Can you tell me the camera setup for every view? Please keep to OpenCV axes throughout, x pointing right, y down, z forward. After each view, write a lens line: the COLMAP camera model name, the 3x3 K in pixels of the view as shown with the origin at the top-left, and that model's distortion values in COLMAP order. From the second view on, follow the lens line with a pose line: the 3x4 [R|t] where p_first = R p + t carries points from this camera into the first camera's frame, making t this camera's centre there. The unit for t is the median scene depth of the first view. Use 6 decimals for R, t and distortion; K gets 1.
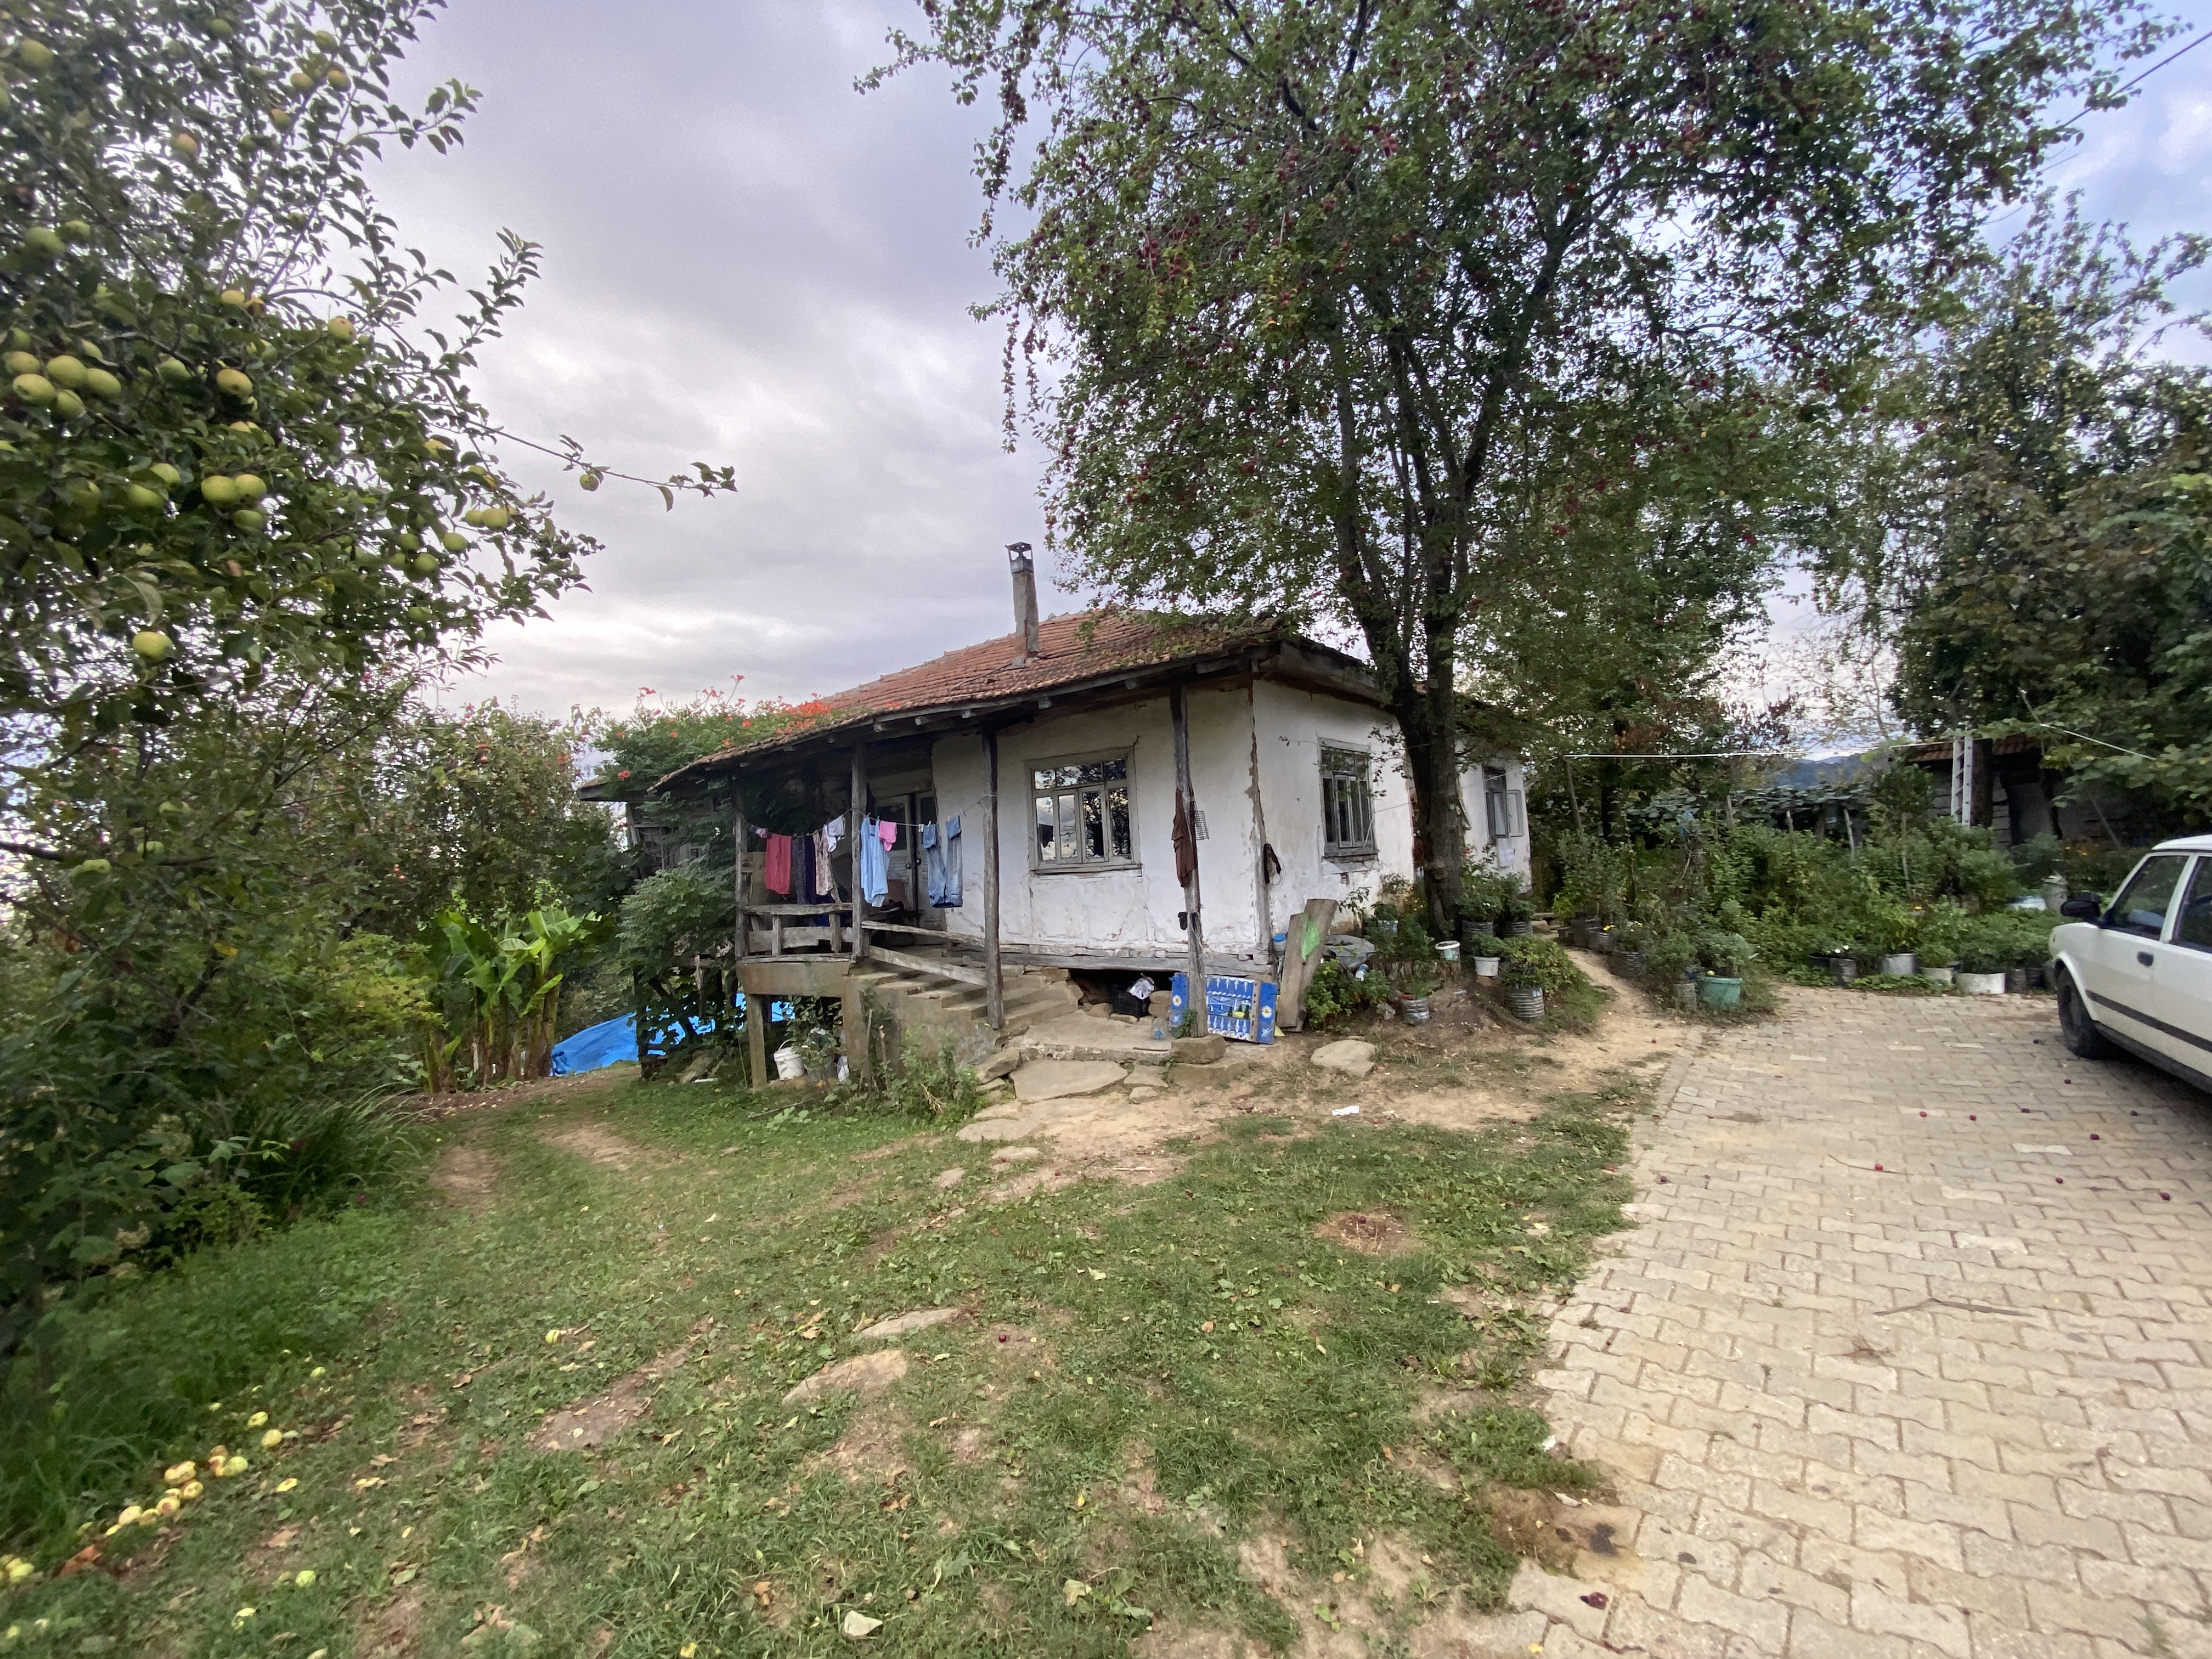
lens RADIAL K [[886.8, 0, 1105.9], [0, 886.8, 825.7], [0, 0, 1]] dist [0.039633, -0.034783]
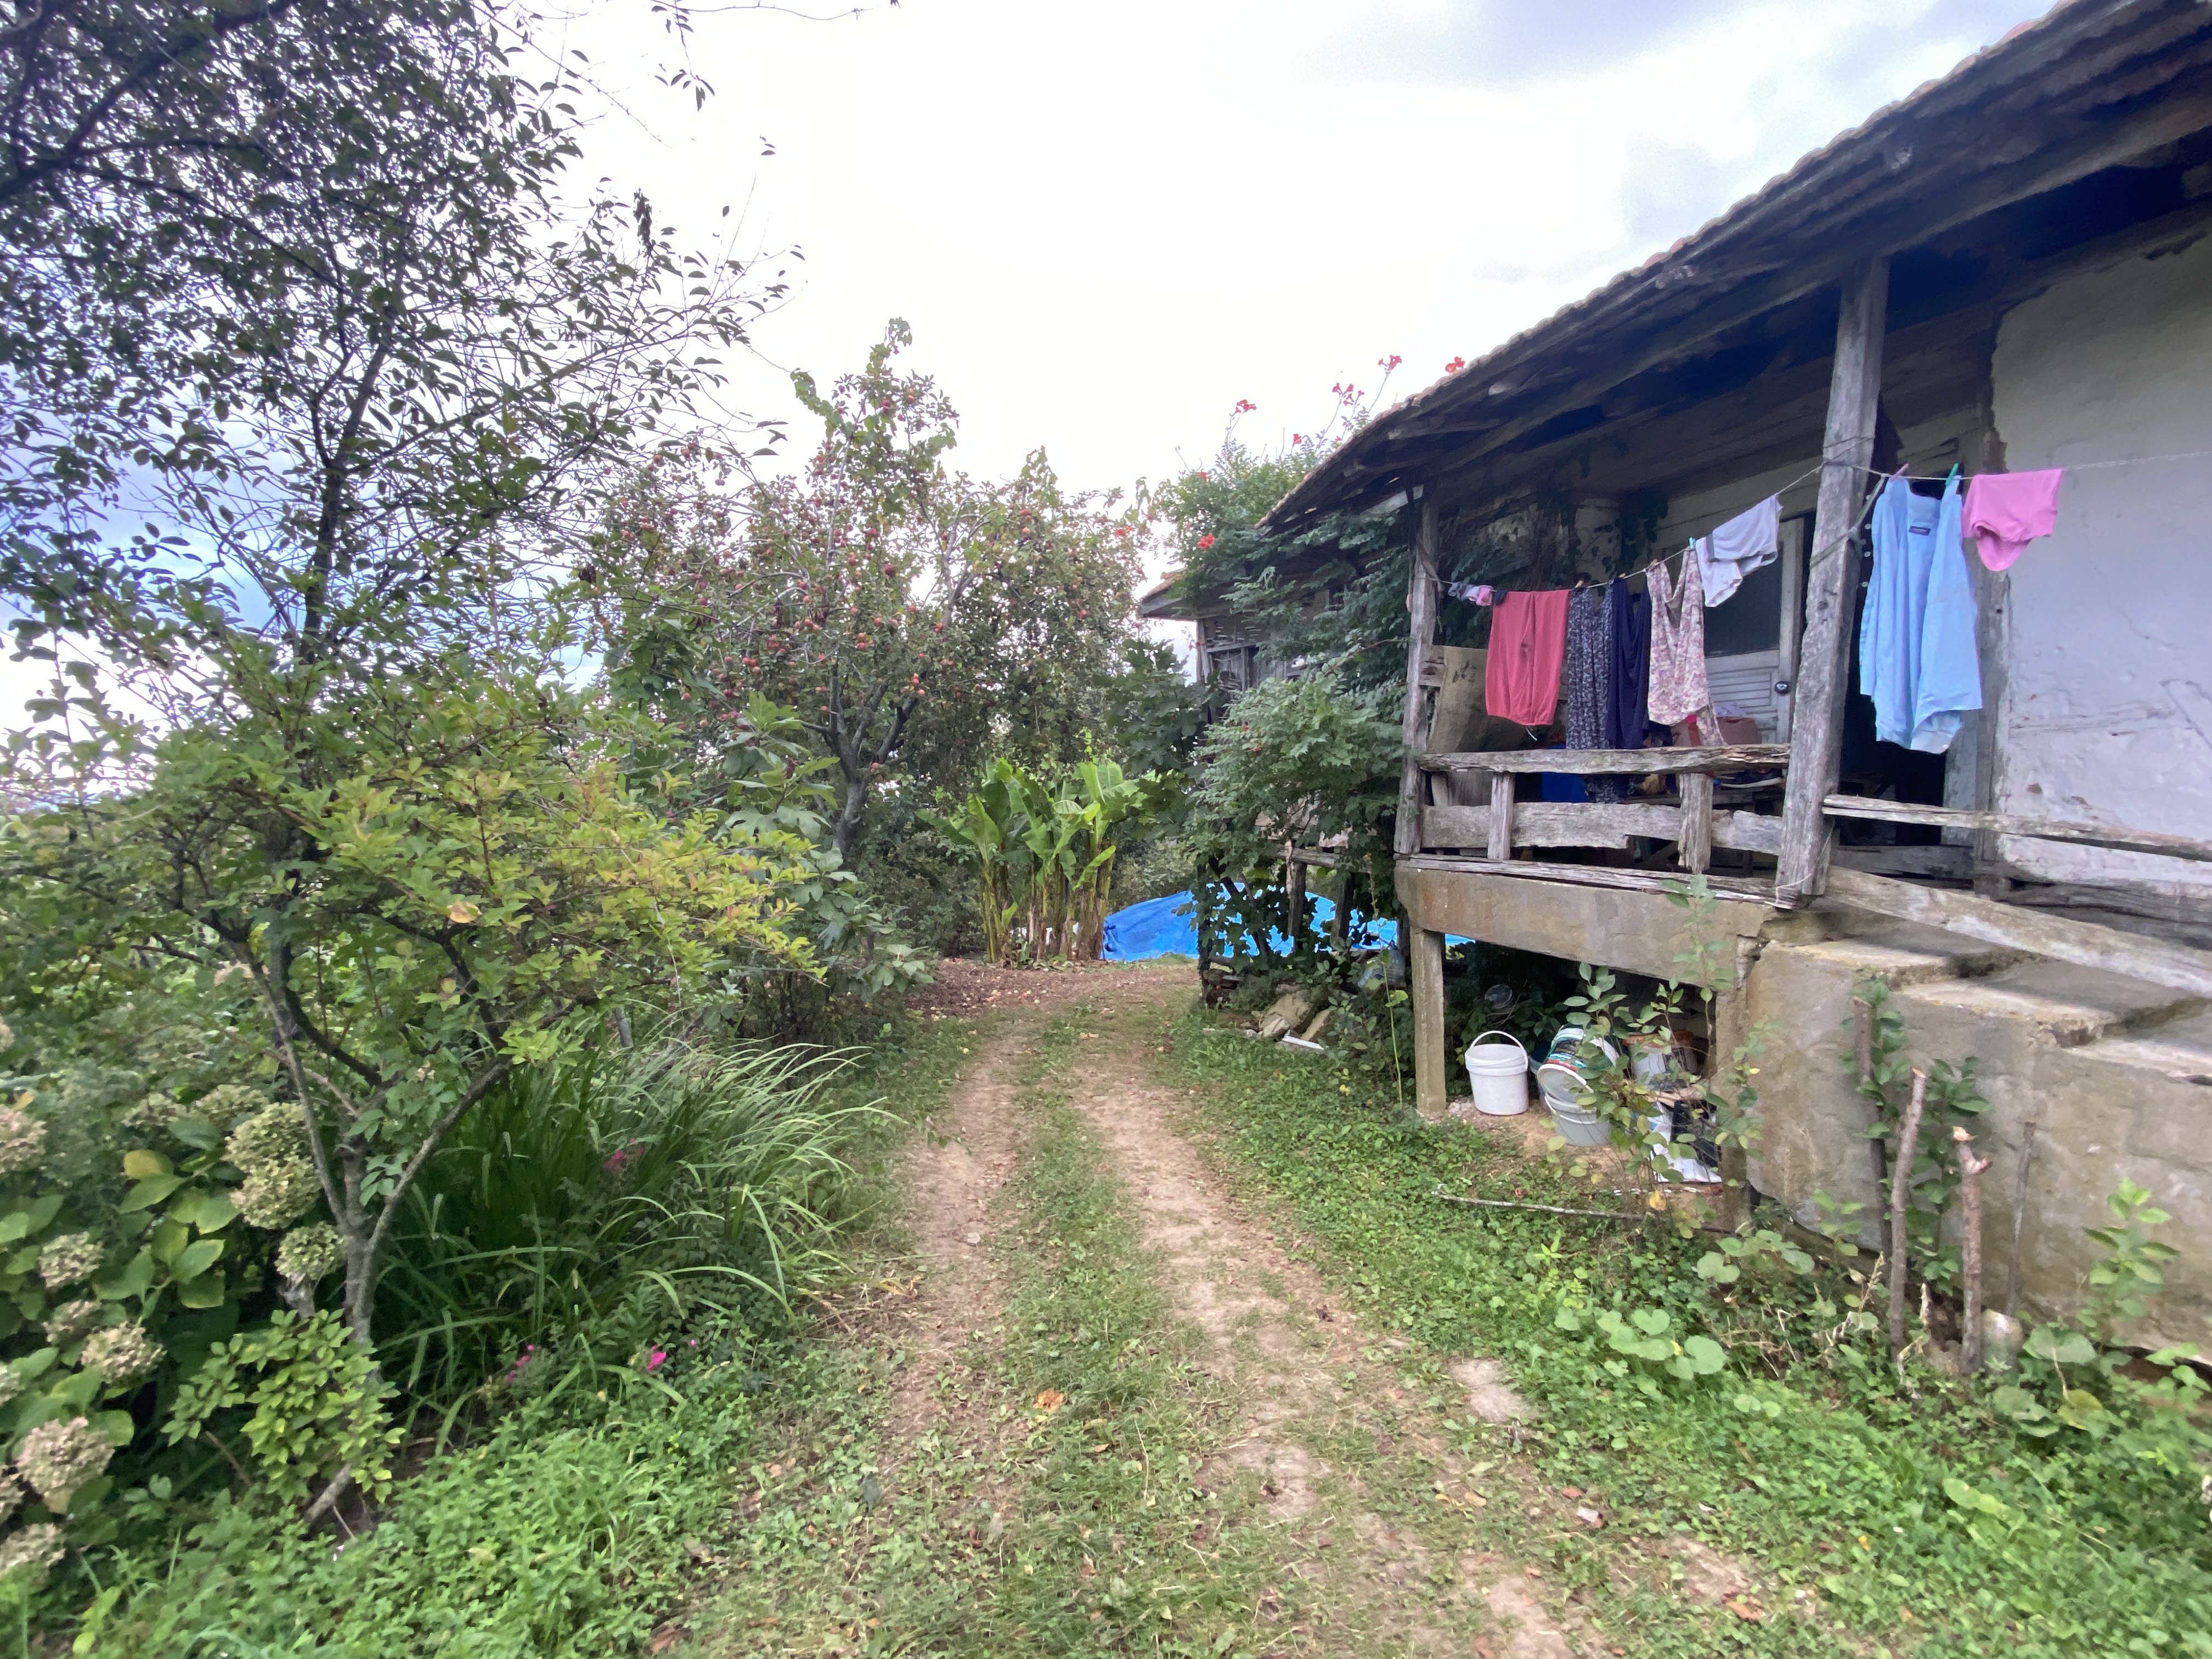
lens RADIAL K [[882.8, 0, 1103.4], [0, 882.8, 827.0], [0, 0, 1]] dist [0.014205, -0.019922]
pose [[0.843241, 0.089134, -0.530093, -0.334052], [-0.027840, 0.992074, 0.122530, 0.086111], [0.536814, -0.088565, 0.839040, 0.562253]]
